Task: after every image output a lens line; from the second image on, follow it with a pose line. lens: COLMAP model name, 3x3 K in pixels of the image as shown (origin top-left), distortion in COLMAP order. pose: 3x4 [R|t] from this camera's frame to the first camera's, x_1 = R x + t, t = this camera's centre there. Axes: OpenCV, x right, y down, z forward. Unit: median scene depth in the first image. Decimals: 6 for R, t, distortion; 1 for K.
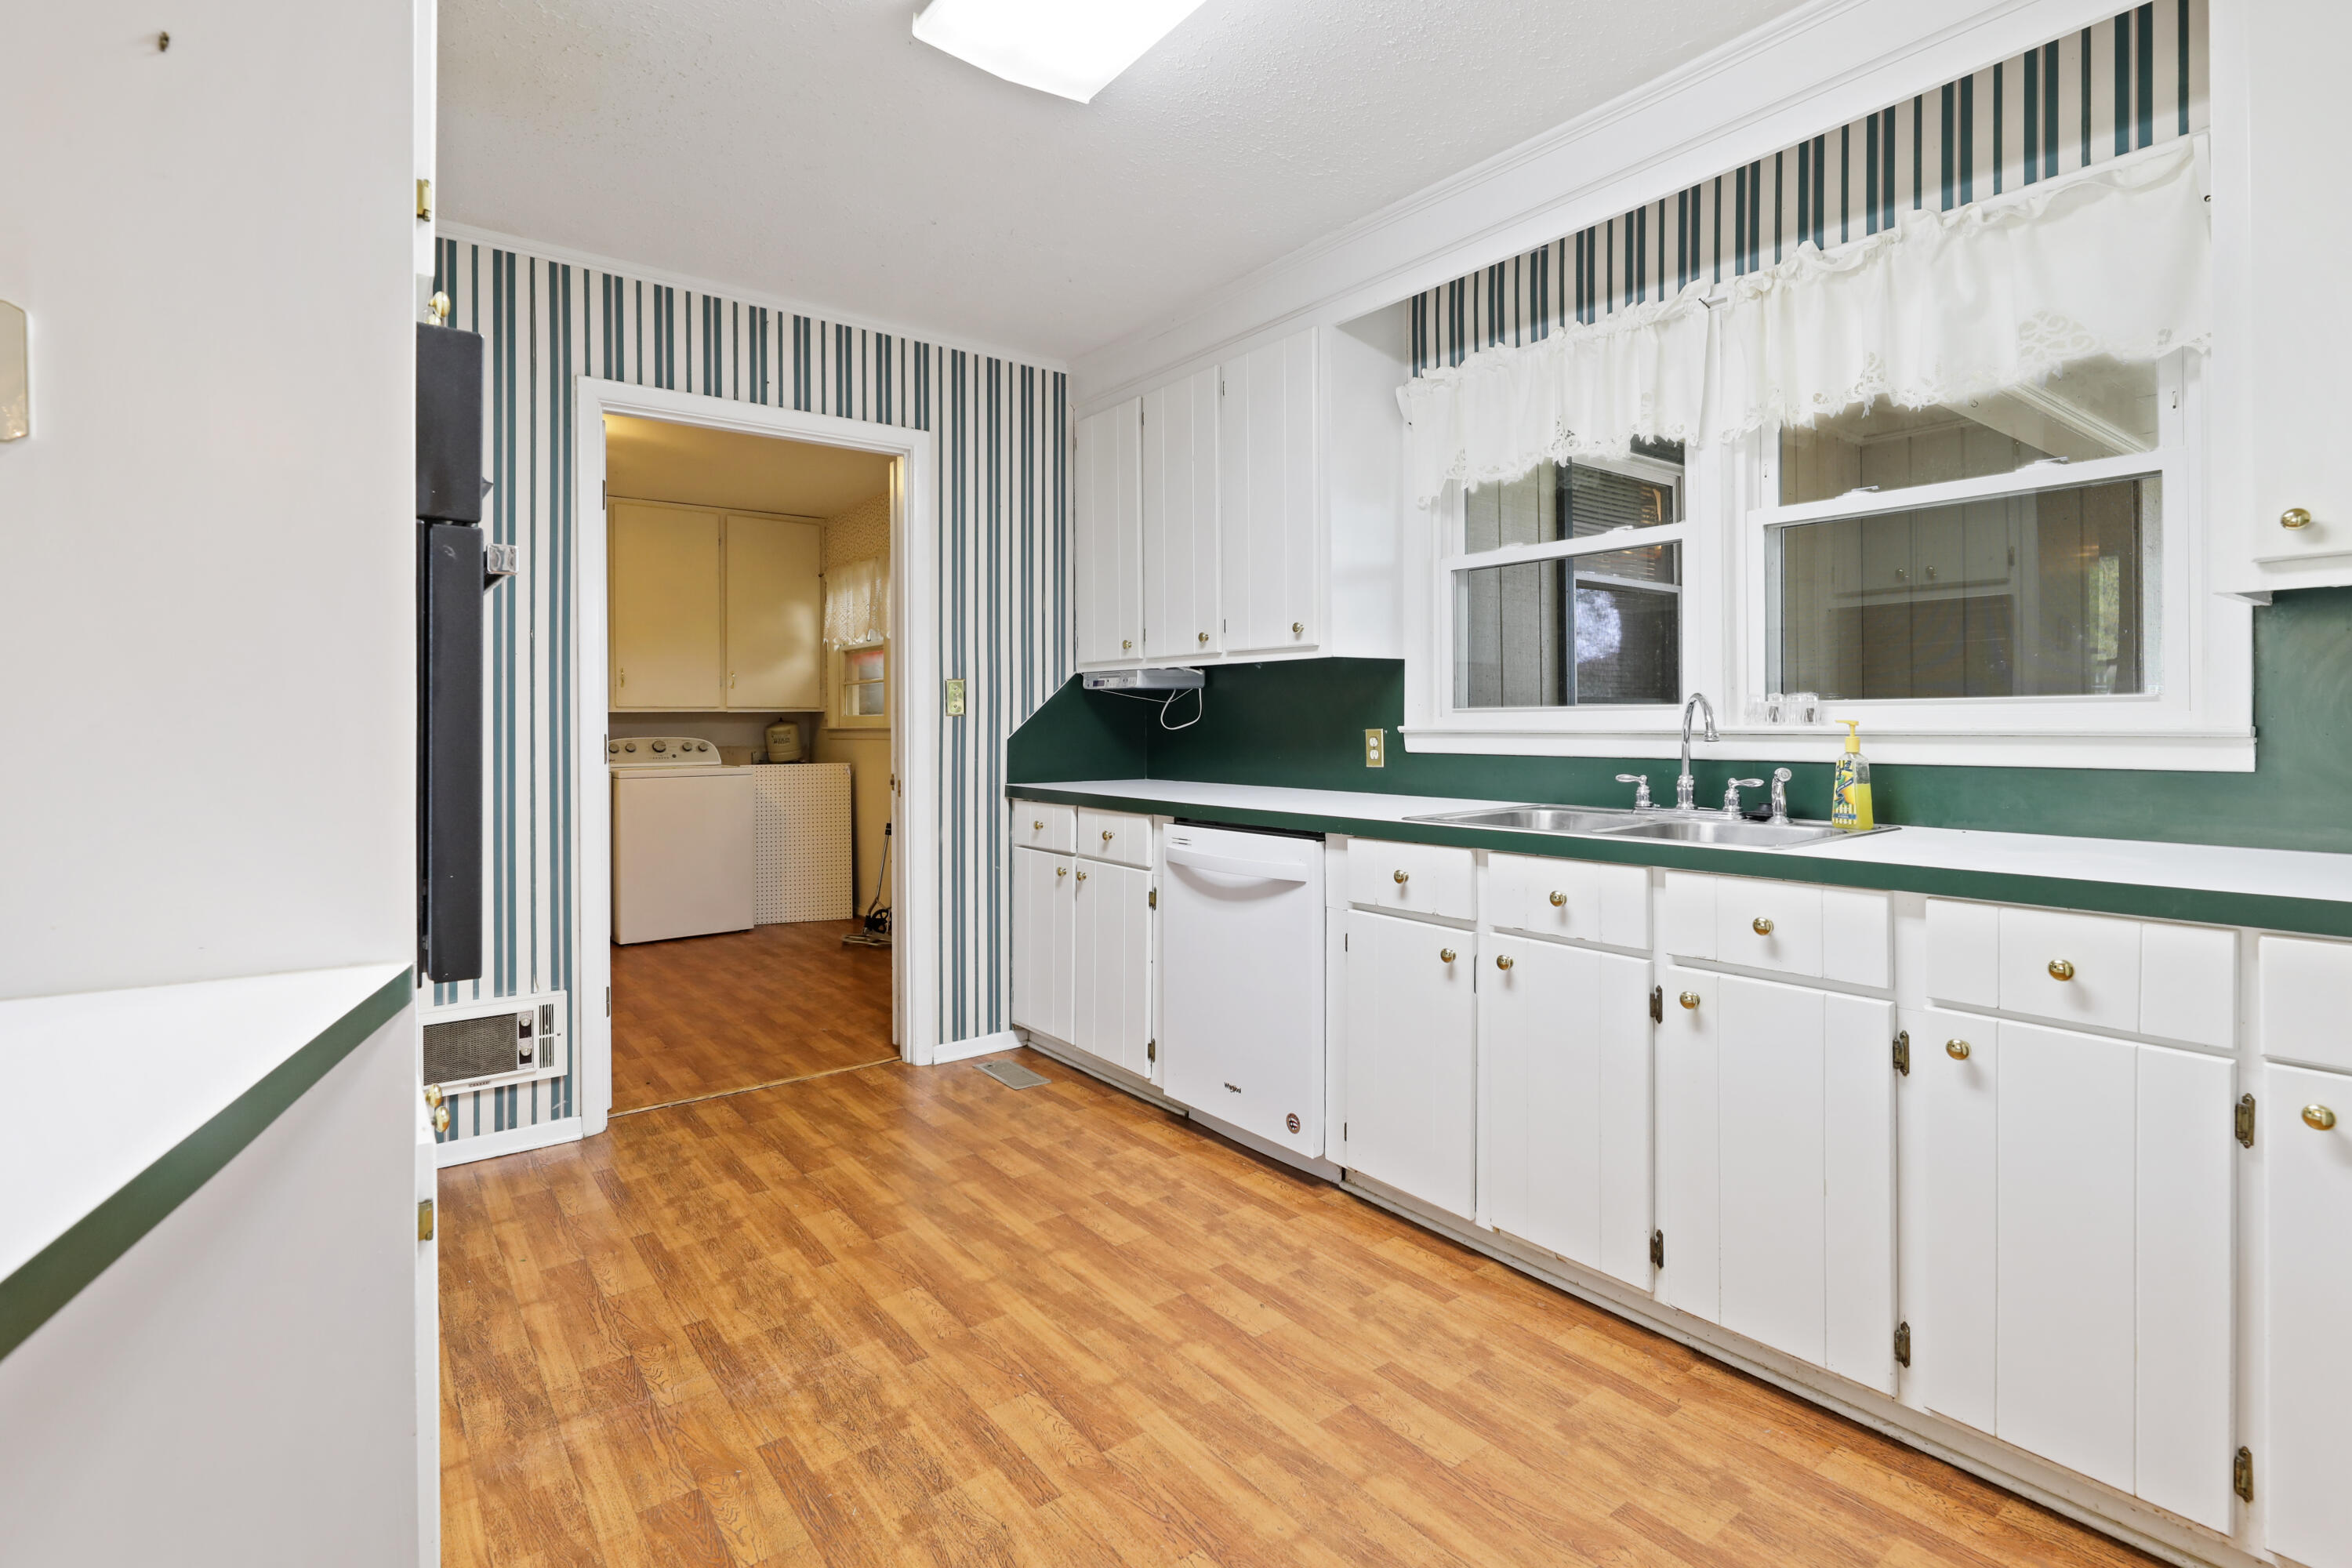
lens RADIAL K [[1104.4, 0, 1174.5], [0, 1104.4, 742.4], [0, 0, 1]] dist [0.000354, 0.000017]
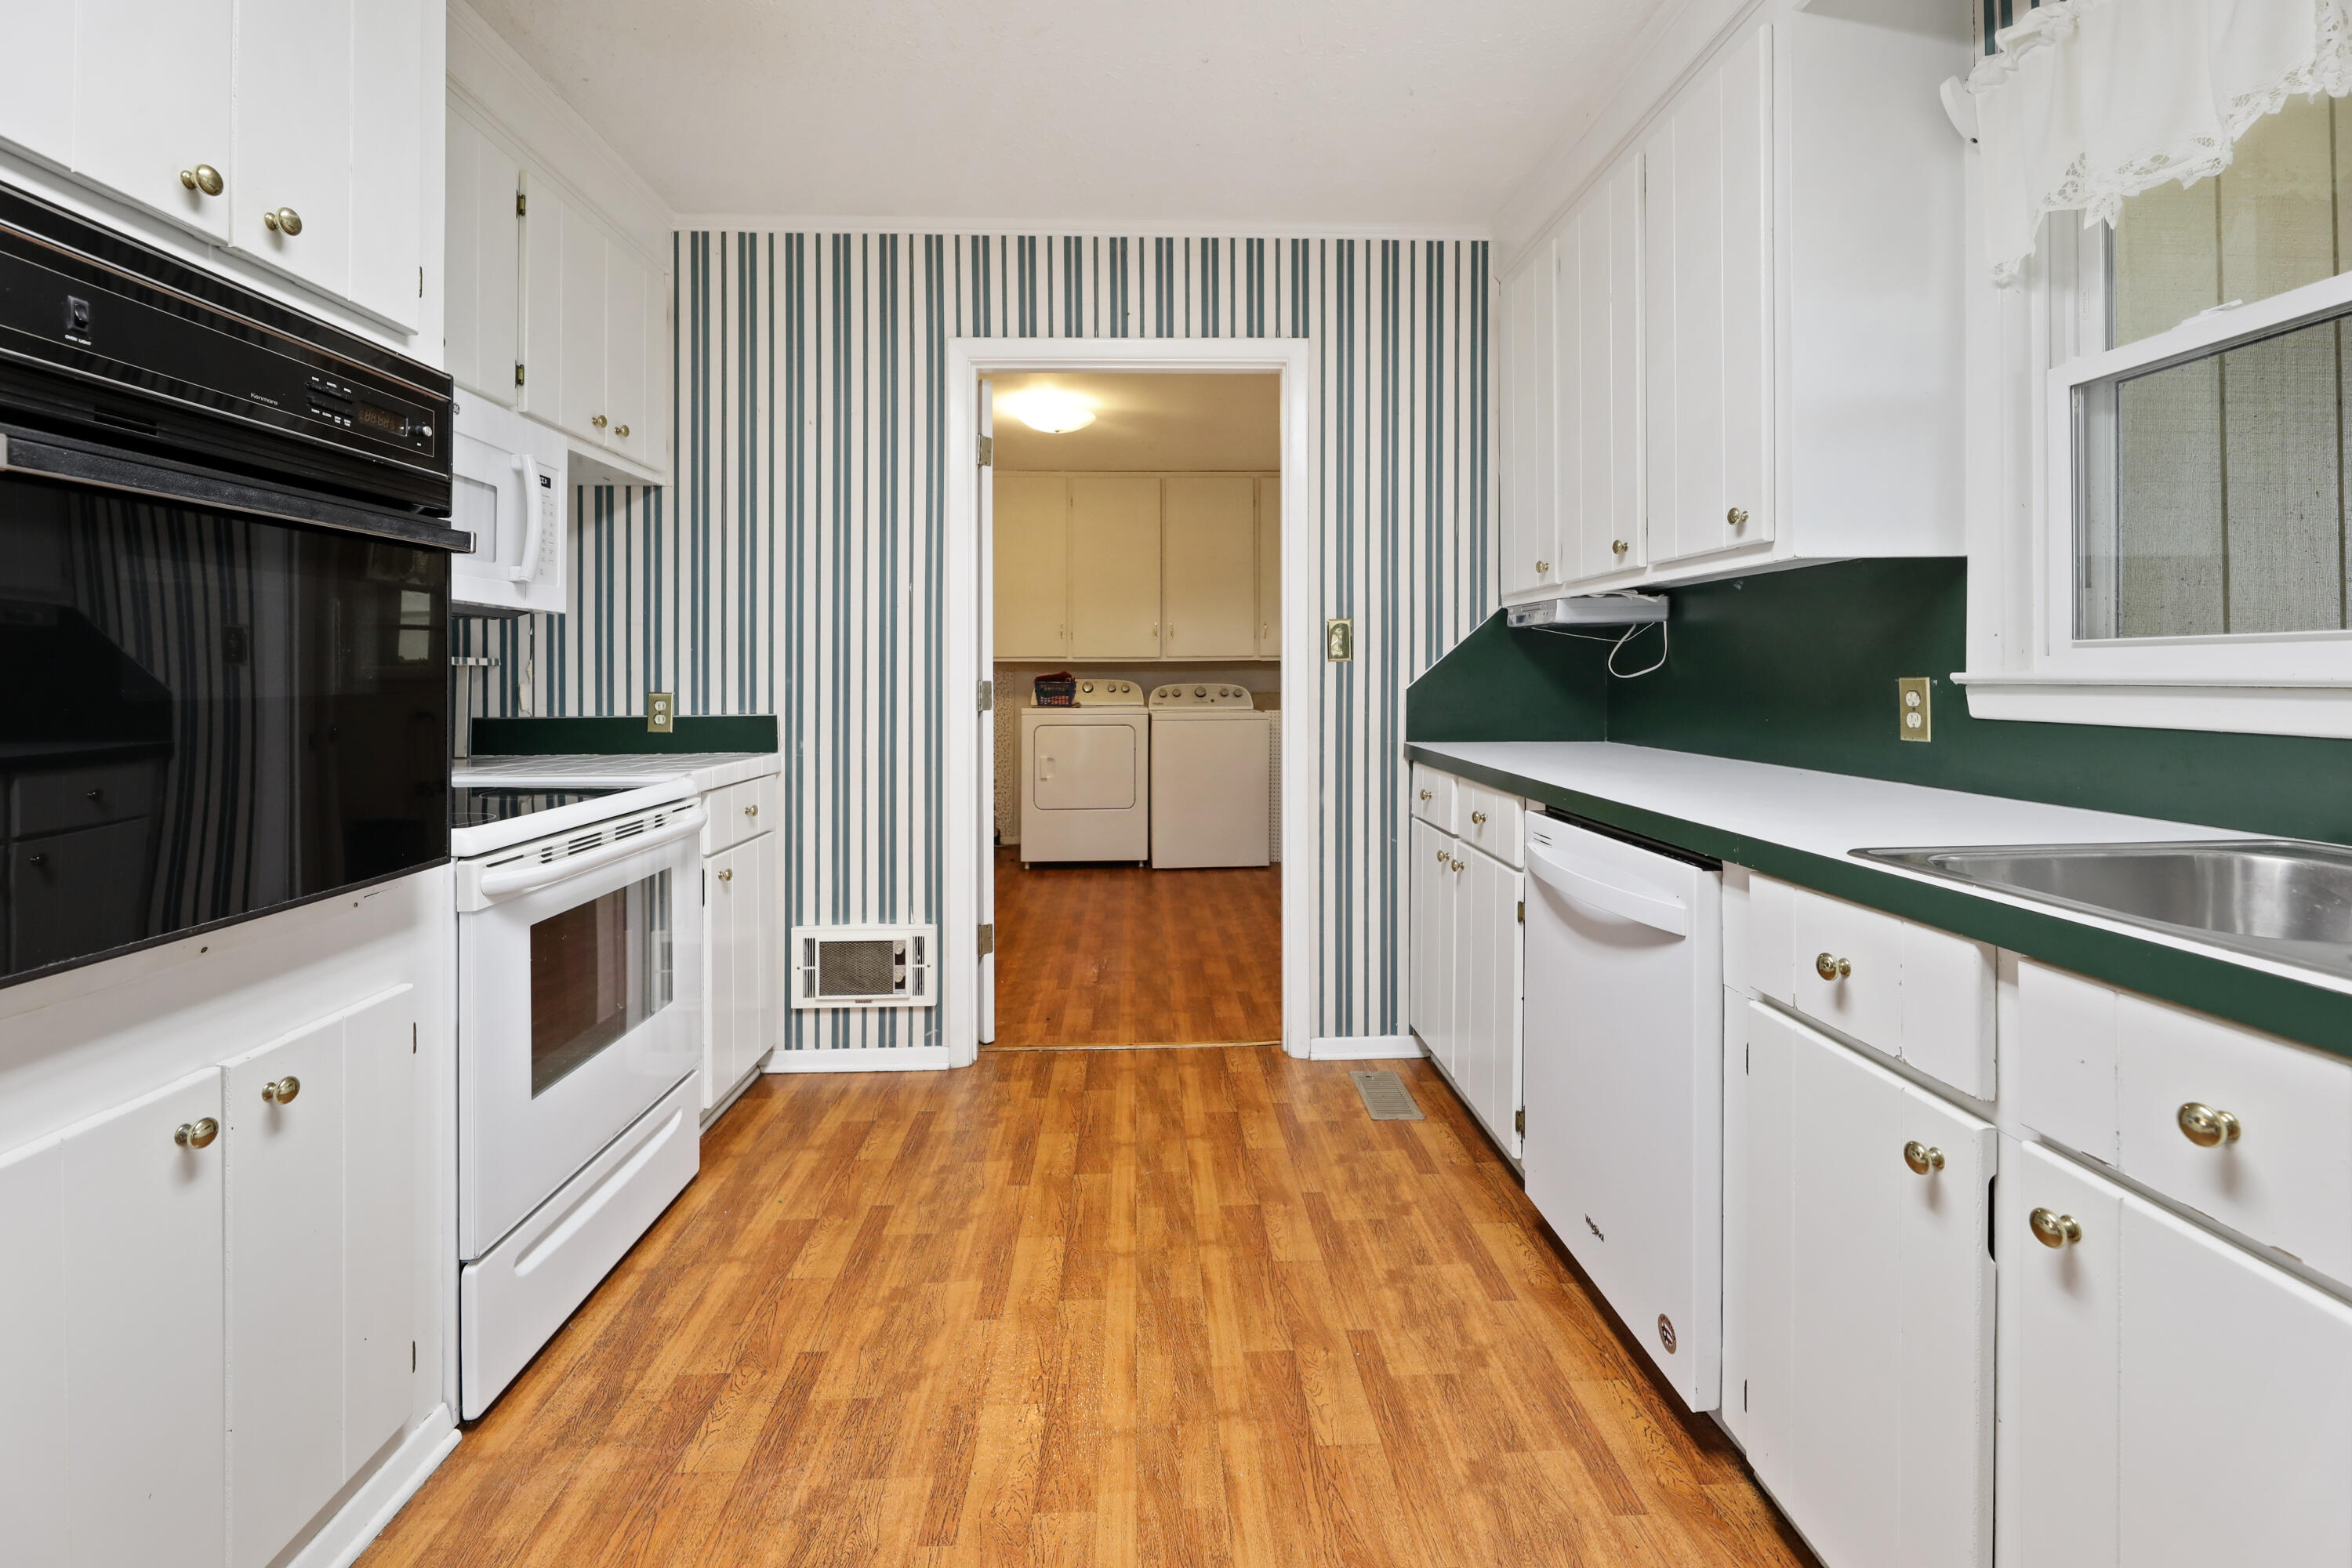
lens RADIAL K [[985.1, 0, 1180.9], [0, 985.1, 682.5], [0, 0, 1]] dist [0.000358, -0.000137]
pose [[0.819258, 0.004731, -0.573406, 0.172180], [-0.008009, 0.999963, -0.003193, -0.004881], [0.573370, 0.007208, 0.819265, 0.356576]]
